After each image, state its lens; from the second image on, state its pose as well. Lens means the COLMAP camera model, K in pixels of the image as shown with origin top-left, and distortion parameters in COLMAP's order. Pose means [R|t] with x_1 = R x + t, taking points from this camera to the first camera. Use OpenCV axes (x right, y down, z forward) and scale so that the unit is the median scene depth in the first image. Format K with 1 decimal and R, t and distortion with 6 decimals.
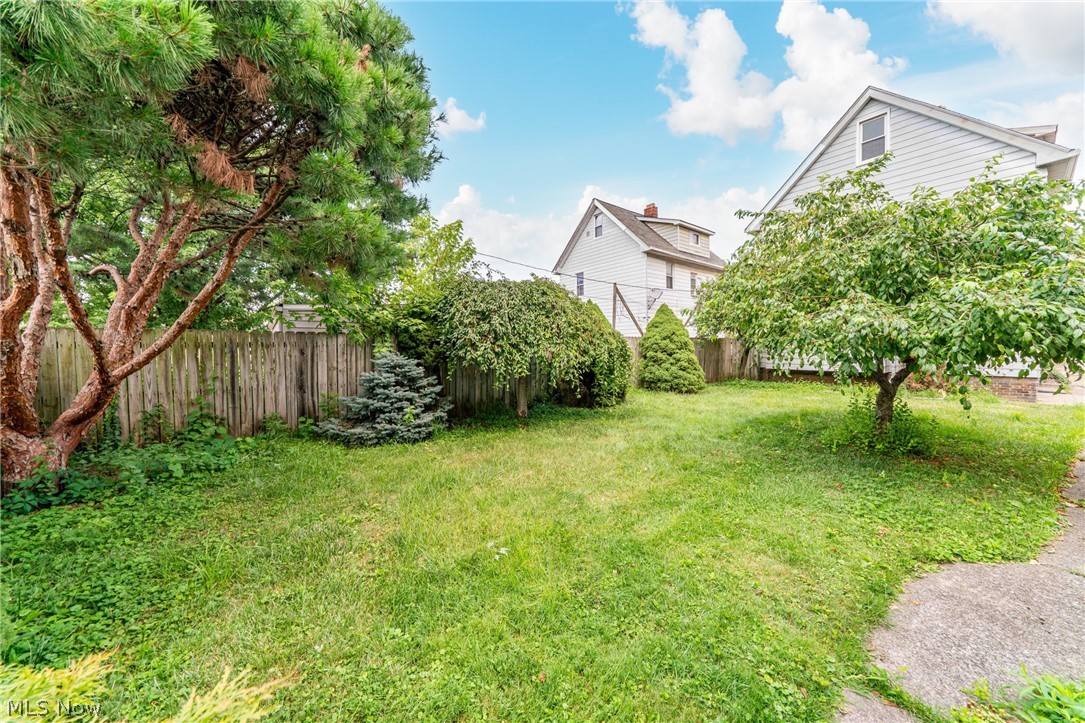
lens RADIAL K [[374.1, 0, 538.5], [0, 374.1, 356.5], [0, 0, 1]] dist [-0.008867, 0.000098]
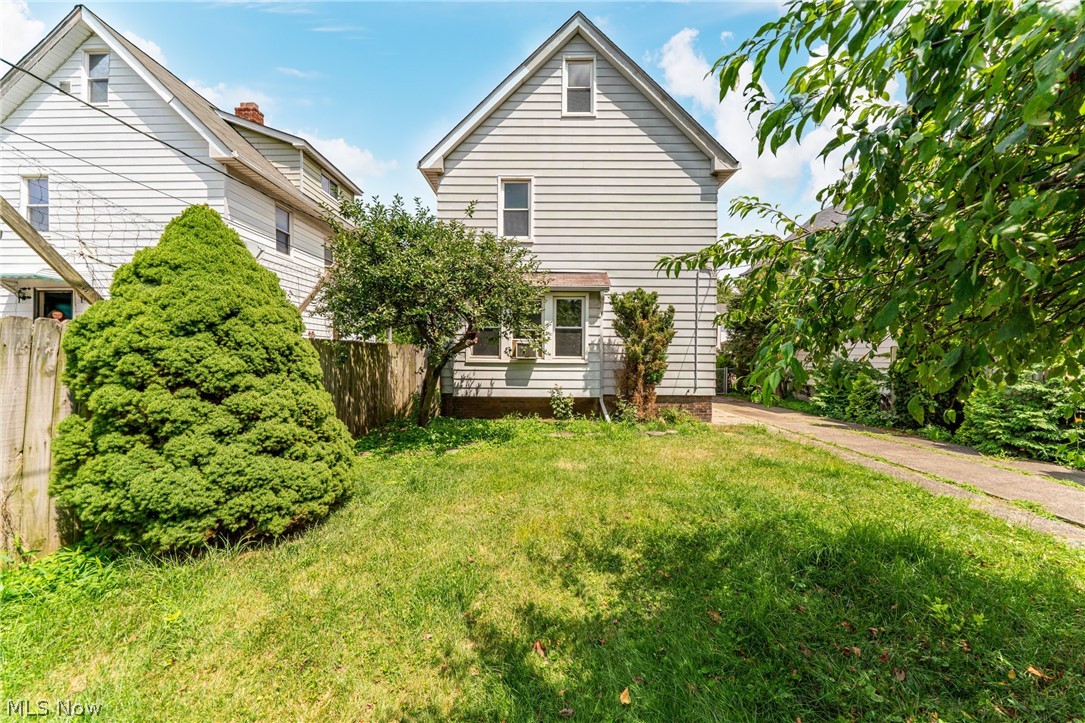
lens RADIAL K [[374.1, 0, 538.5], [0, 374.1, 356.5], [0, 0, 1]] dist [-0.008867, 0.000098]
pose [[0.626133, 0.008024, 0.779675, 0.293400], [0.015508, 0.999621, -0.022741, -0.022282], [-0.779562, 0.026330, 0.625771, 0.675855]]
